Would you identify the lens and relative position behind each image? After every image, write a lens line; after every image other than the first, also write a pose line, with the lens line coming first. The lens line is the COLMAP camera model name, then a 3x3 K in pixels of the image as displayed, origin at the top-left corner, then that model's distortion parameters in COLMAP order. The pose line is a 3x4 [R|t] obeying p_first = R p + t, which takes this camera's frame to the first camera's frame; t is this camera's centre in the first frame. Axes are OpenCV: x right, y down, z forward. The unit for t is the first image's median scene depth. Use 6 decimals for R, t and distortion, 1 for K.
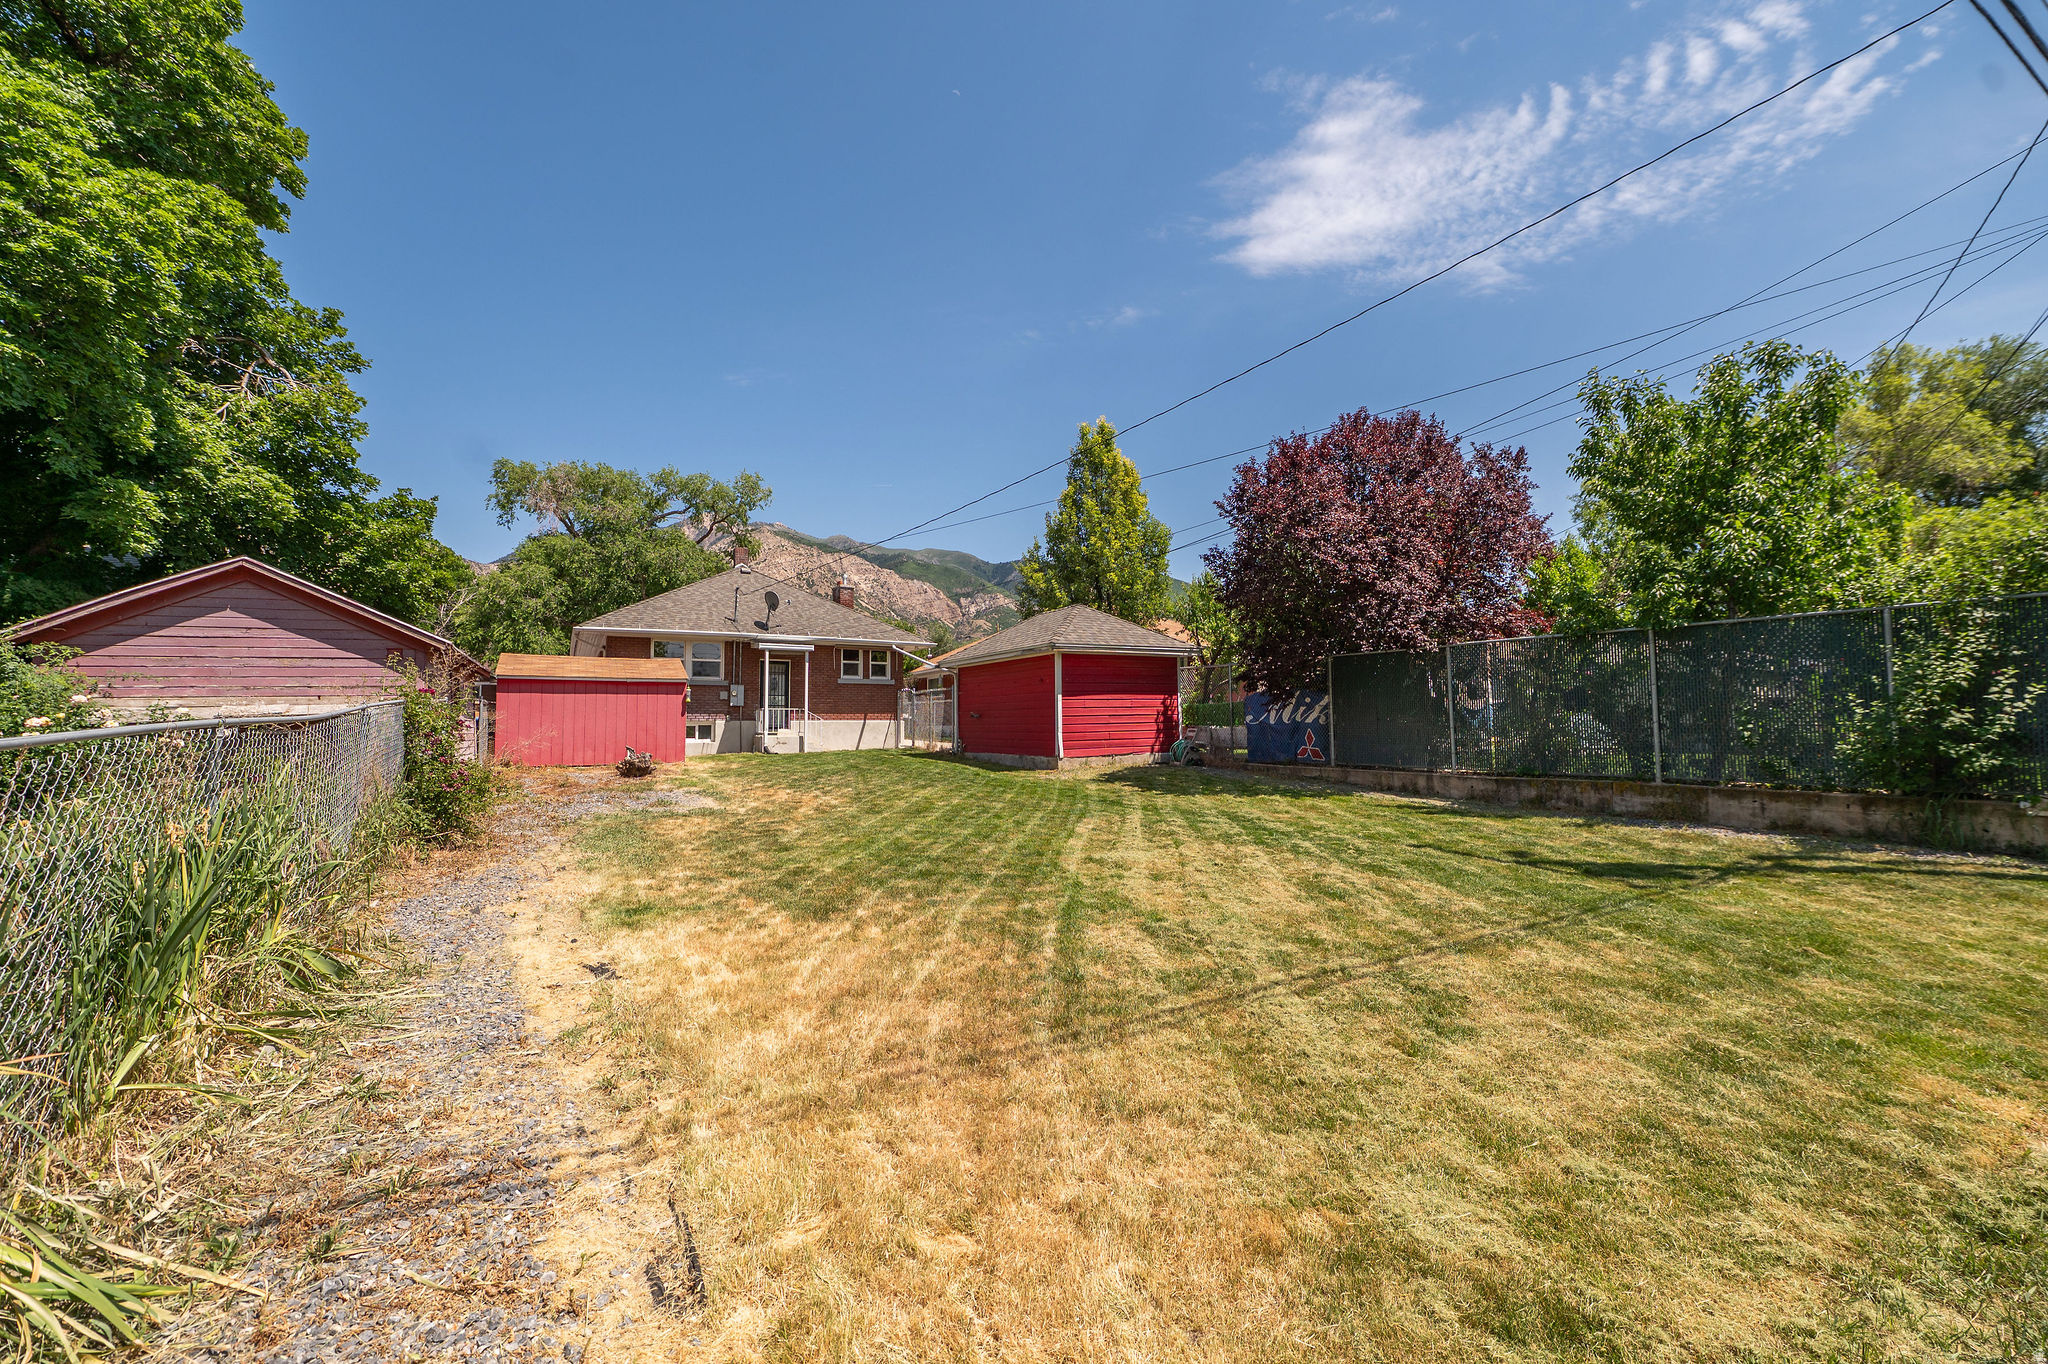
lens RADIAL K [[797.5, 0, 1028.8], [0, 797.5, 688.9], [0, 0, 1]] dist [-0.001502, -0.000122]
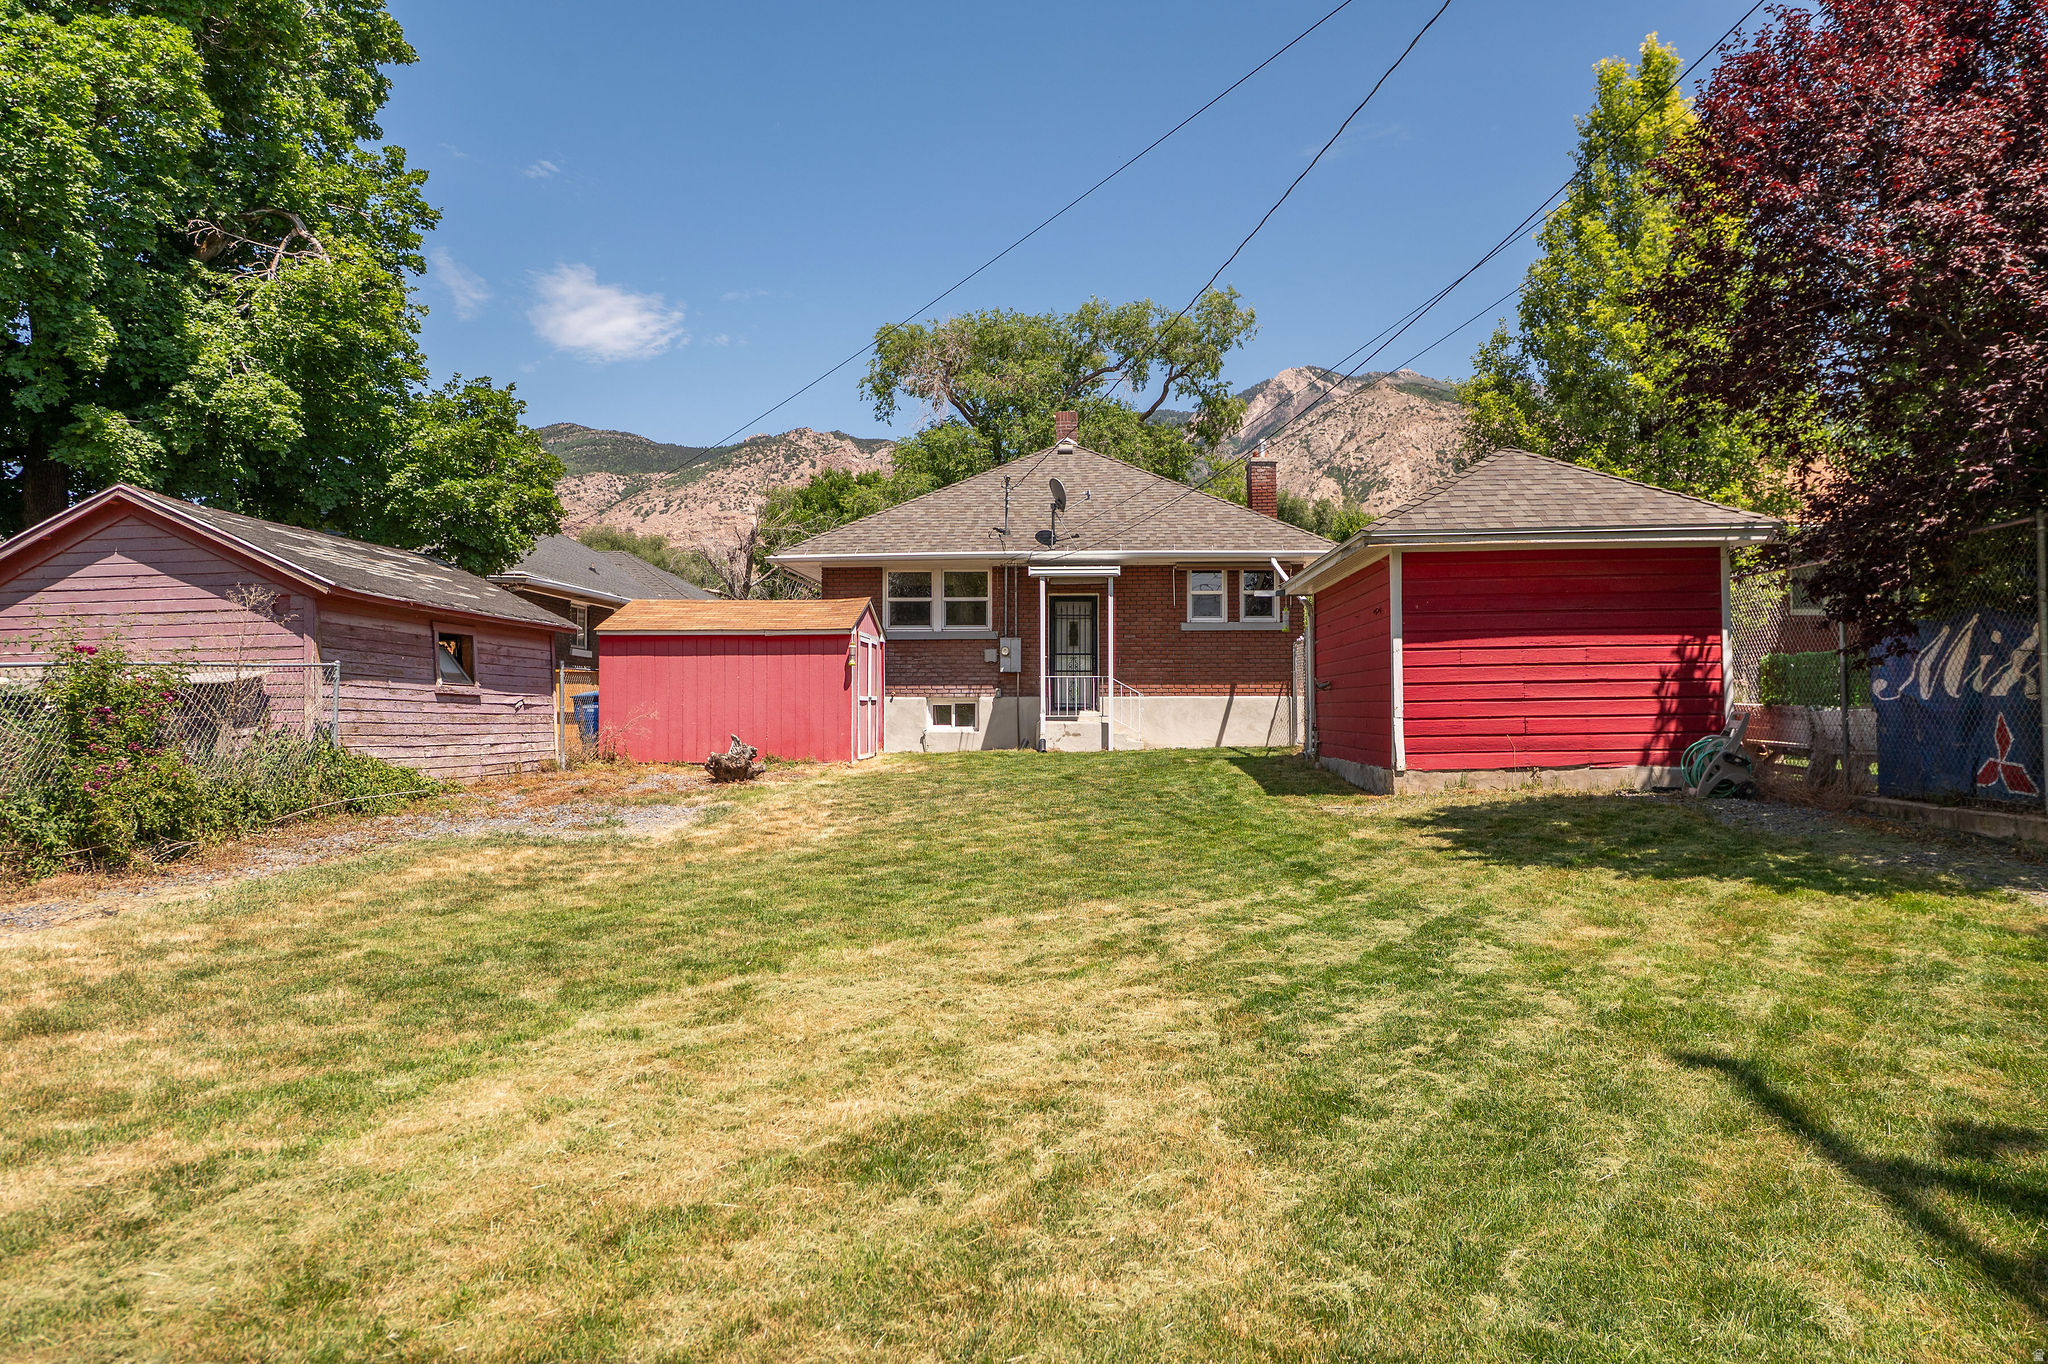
lens RADIAL K [[1350.5, 0, 1024.0], [0, 1350.5, 680.8], [0, 0, 1]] dist [0.003066, 0.003095]
pose [[0.849002, -0.007823, -0.528332, 0.201730], [0.021741, 0.999561, 0.020136, 0.007974], [0.527942, -0.028582, 0.848799, 0.139412]]
